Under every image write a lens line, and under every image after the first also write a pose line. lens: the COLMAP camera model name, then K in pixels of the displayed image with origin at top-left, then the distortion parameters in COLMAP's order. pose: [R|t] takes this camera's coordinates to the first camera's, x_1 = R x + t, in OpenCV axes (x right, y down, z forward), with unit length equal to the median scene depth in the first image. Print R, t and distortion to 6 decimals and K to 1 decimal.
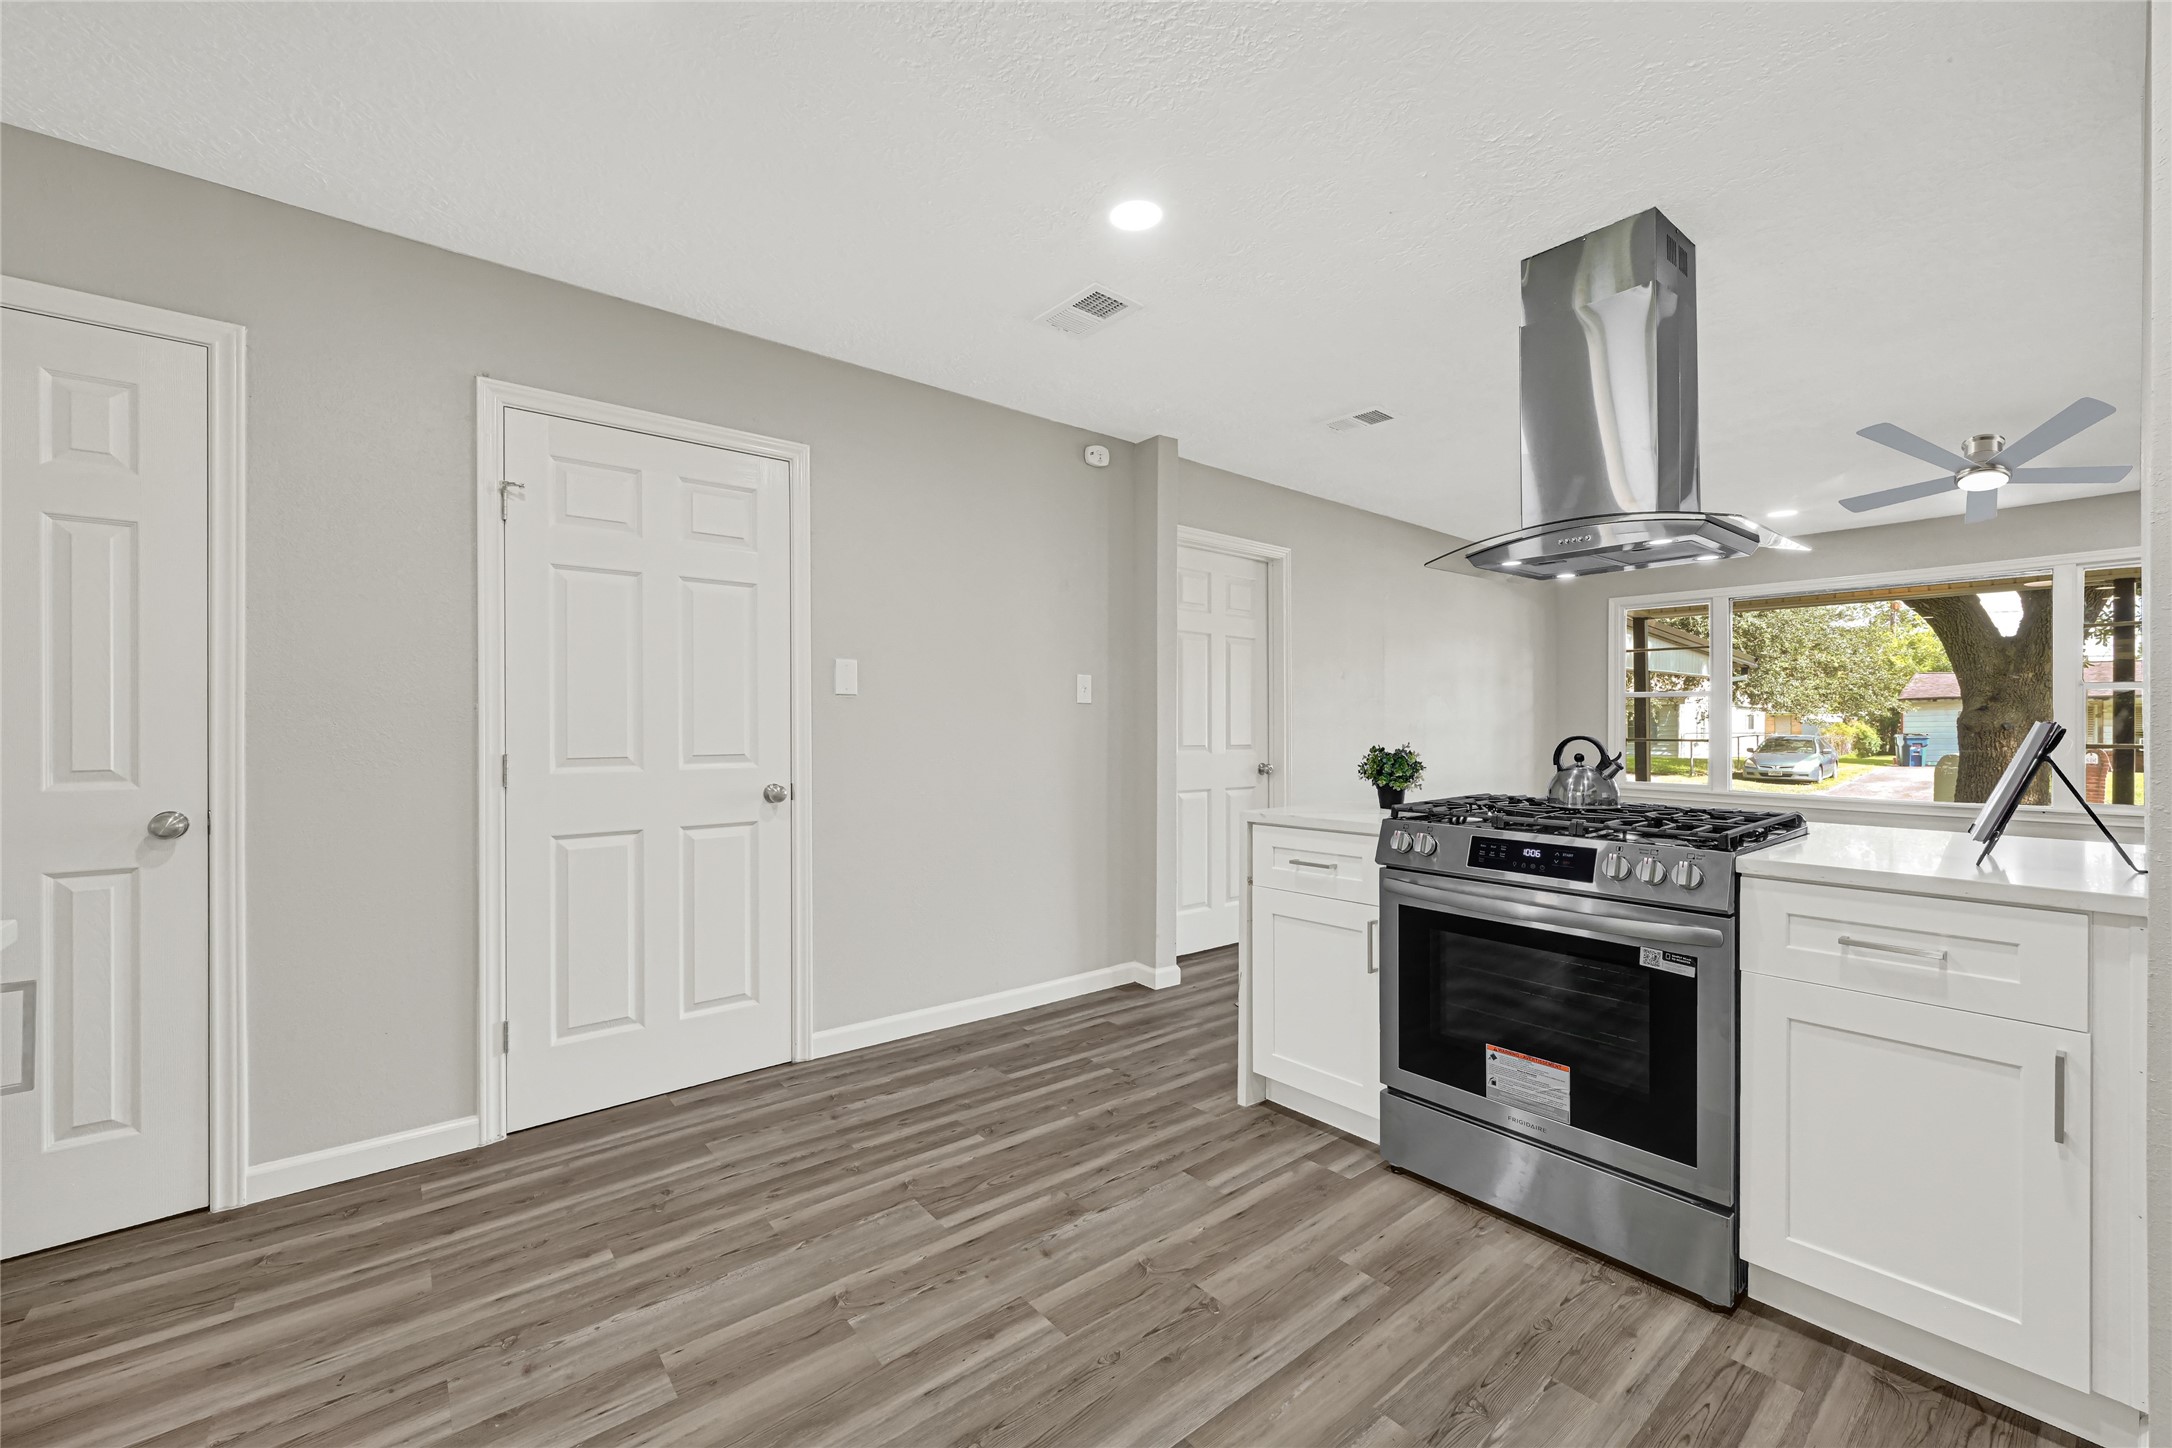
lens RADIAL K [[873.1, 0, 1088.1], [0, 873.1, 726.5], [0, 0, 1]] dist [0.003527, 0.000205]
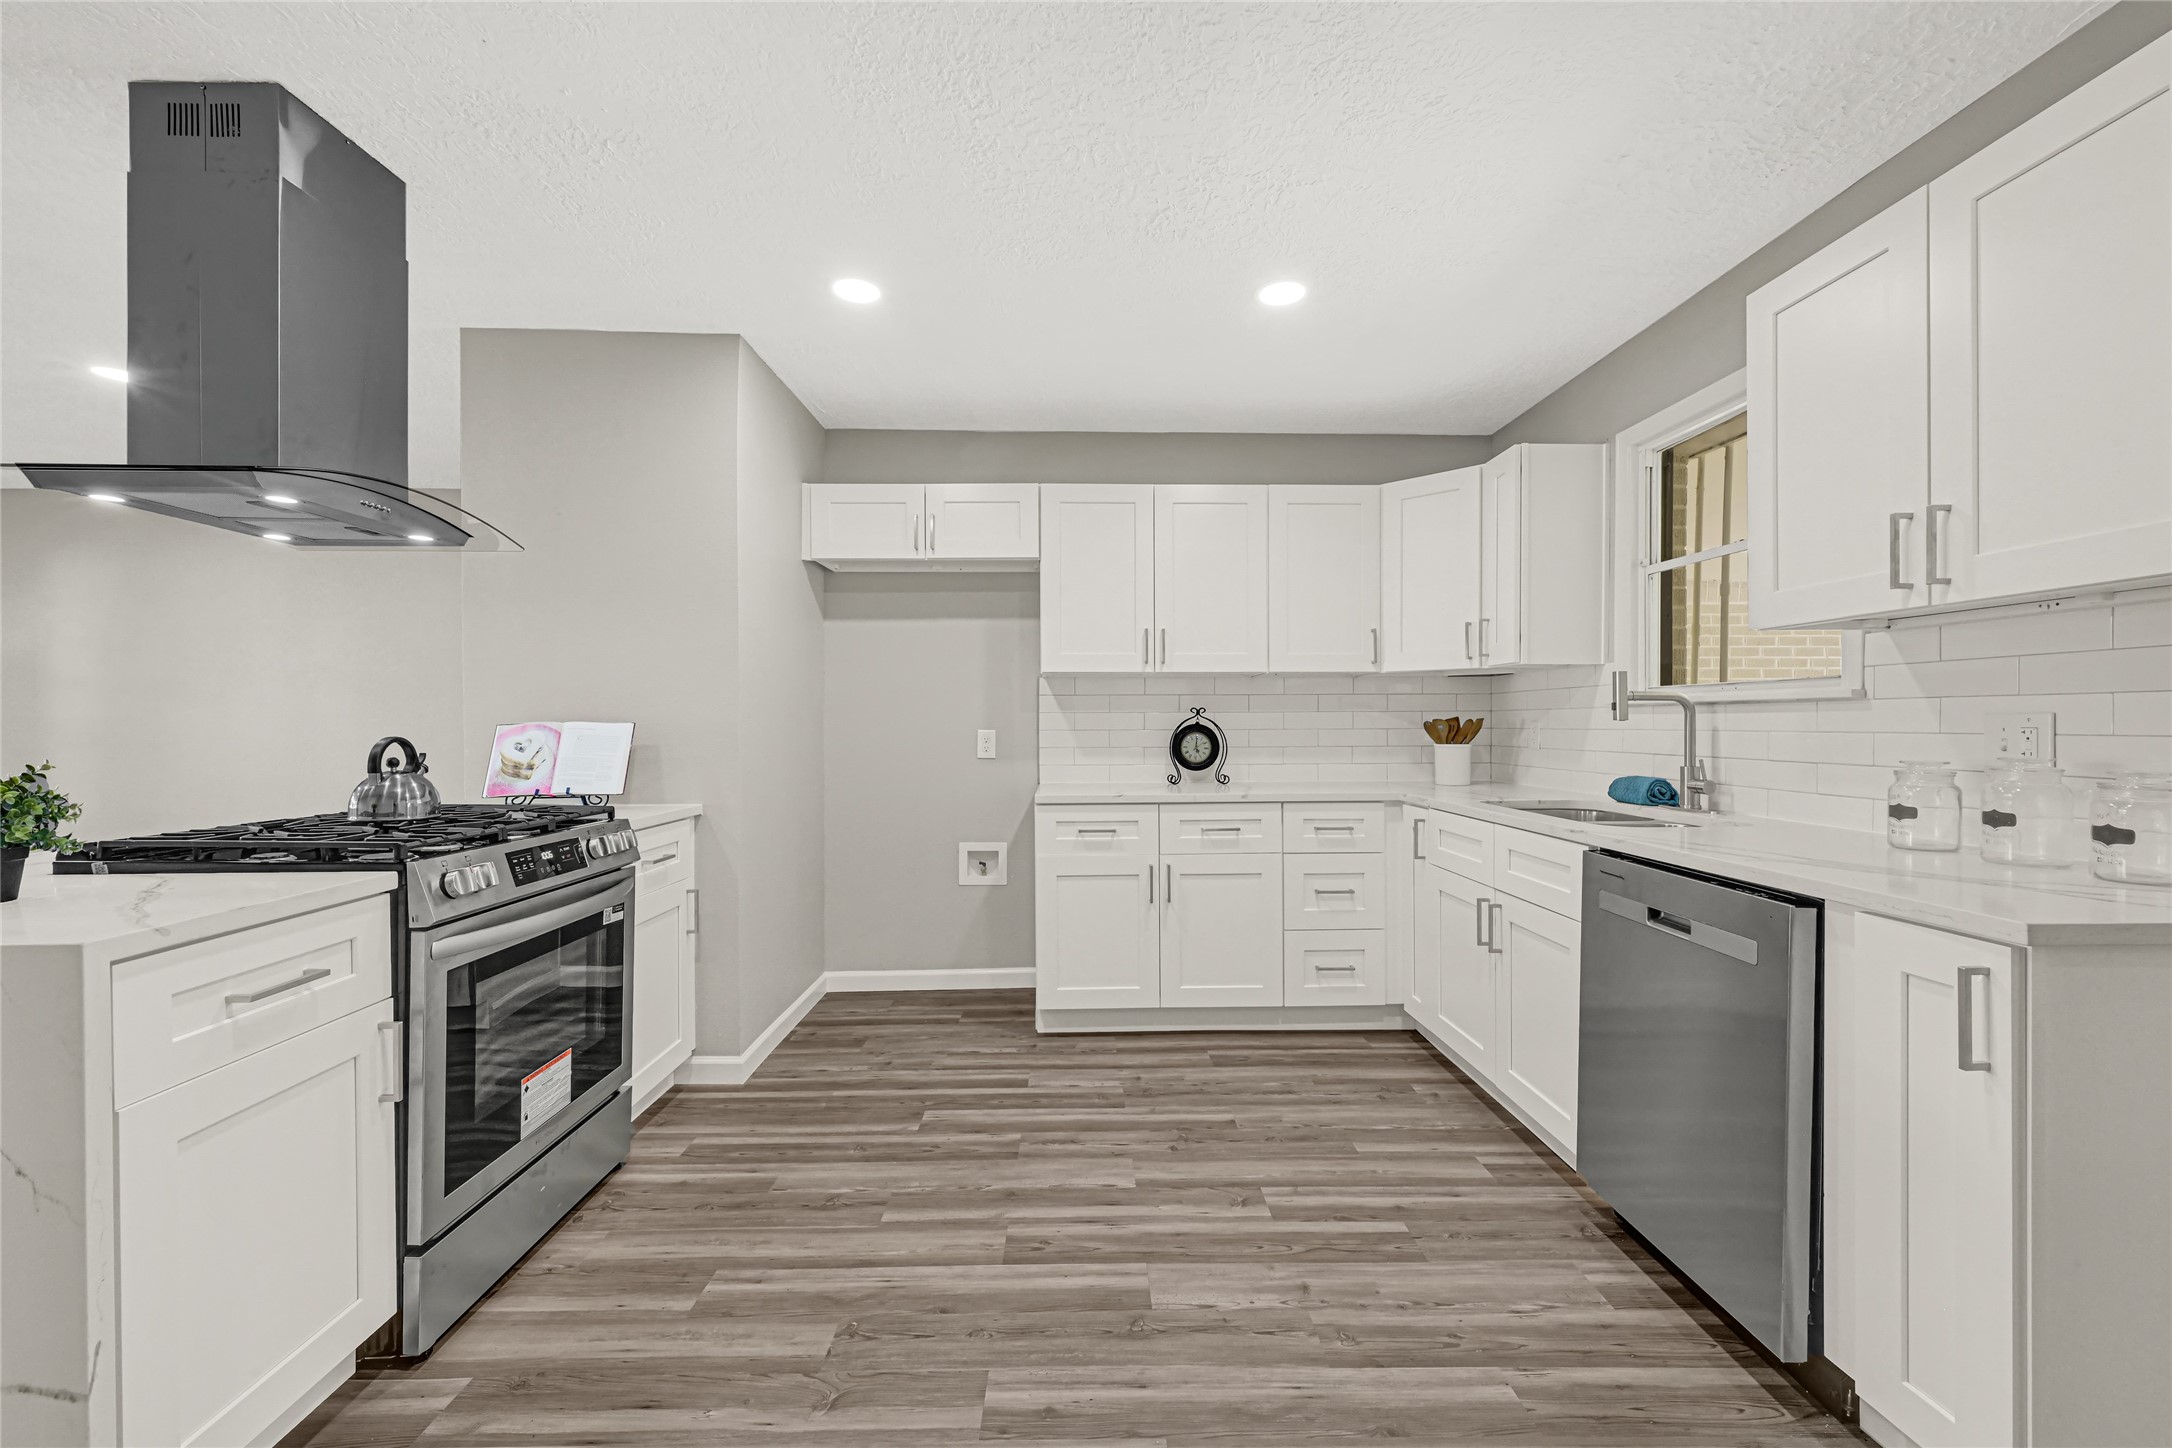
lens RADIAL K [[873.1, 0, 1087.2], [0, 873.1, 725.6], [0, 0, 1]] dist [0.003527, 0.000205]
pose [[-0.779520, -0.000275, 0.626377, -0.462923], [0.001982, 0.999994, 0.002907, -0.002374], [-0.626374, 0.003508, -0.779515, 1.102923]]
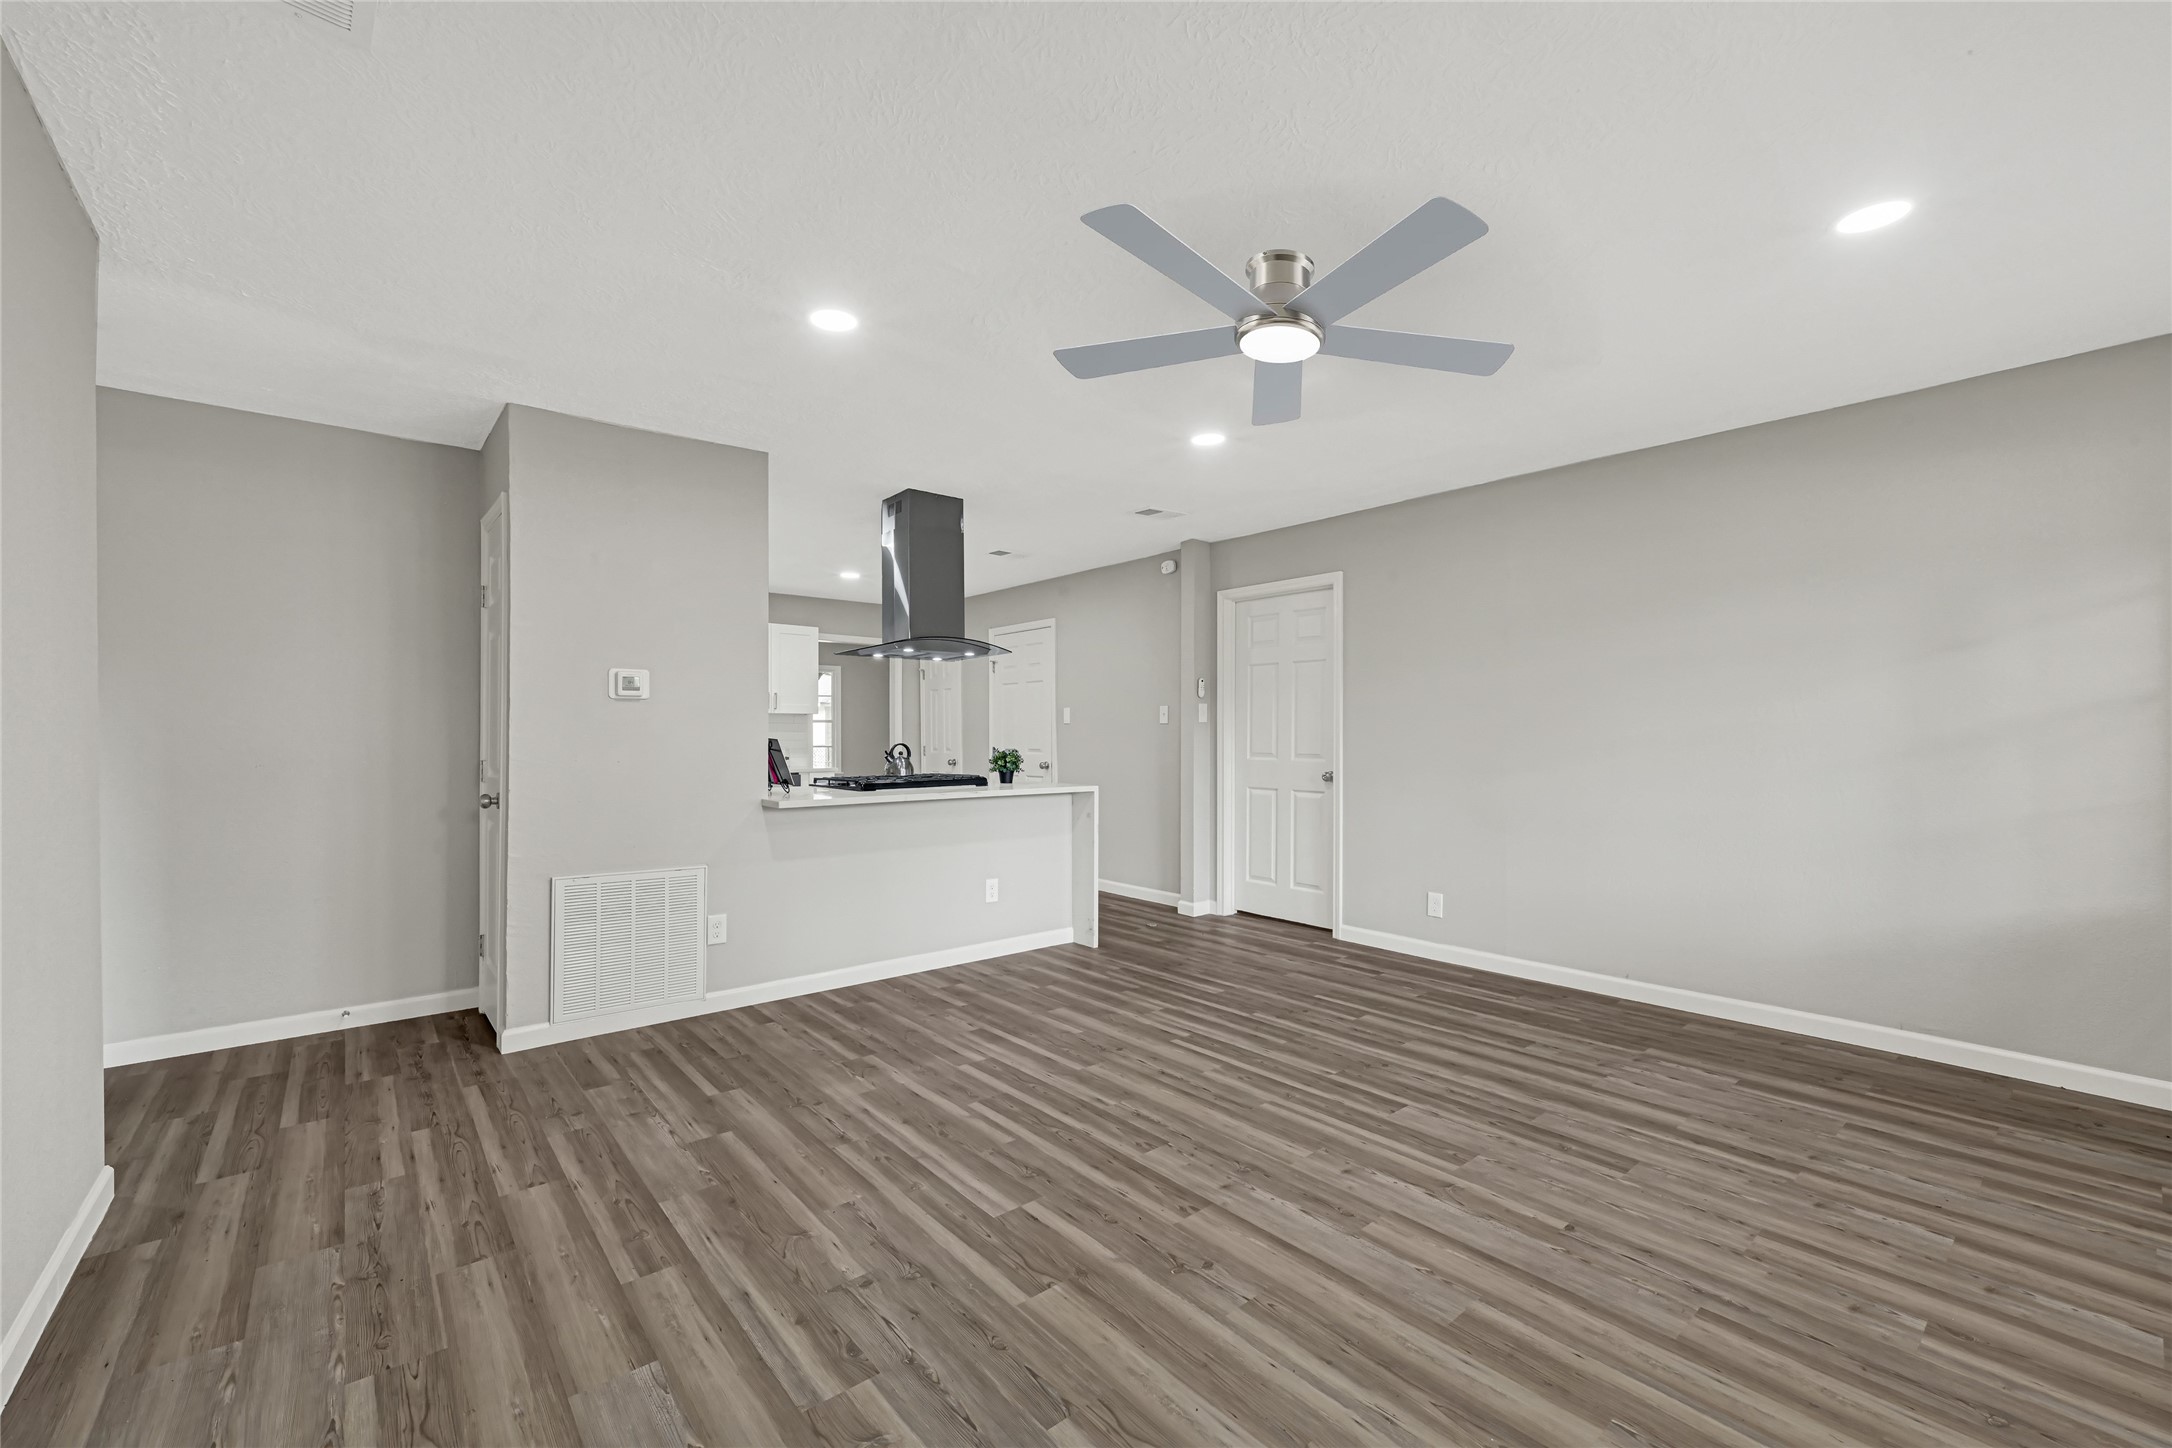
lens RADIAL K [[901.5, 0, 1084.4], [0, 901.5, 712.9], [0, 0, 1]] dist [0.002185, -0.000017]
pose [[-0.003792, -0.025591, -0.999665, 2.499727], [0.002497, 0.999669, -0.025601, -0.006367], [0.999990, -0.002593, -0.003727, 1.303711]]
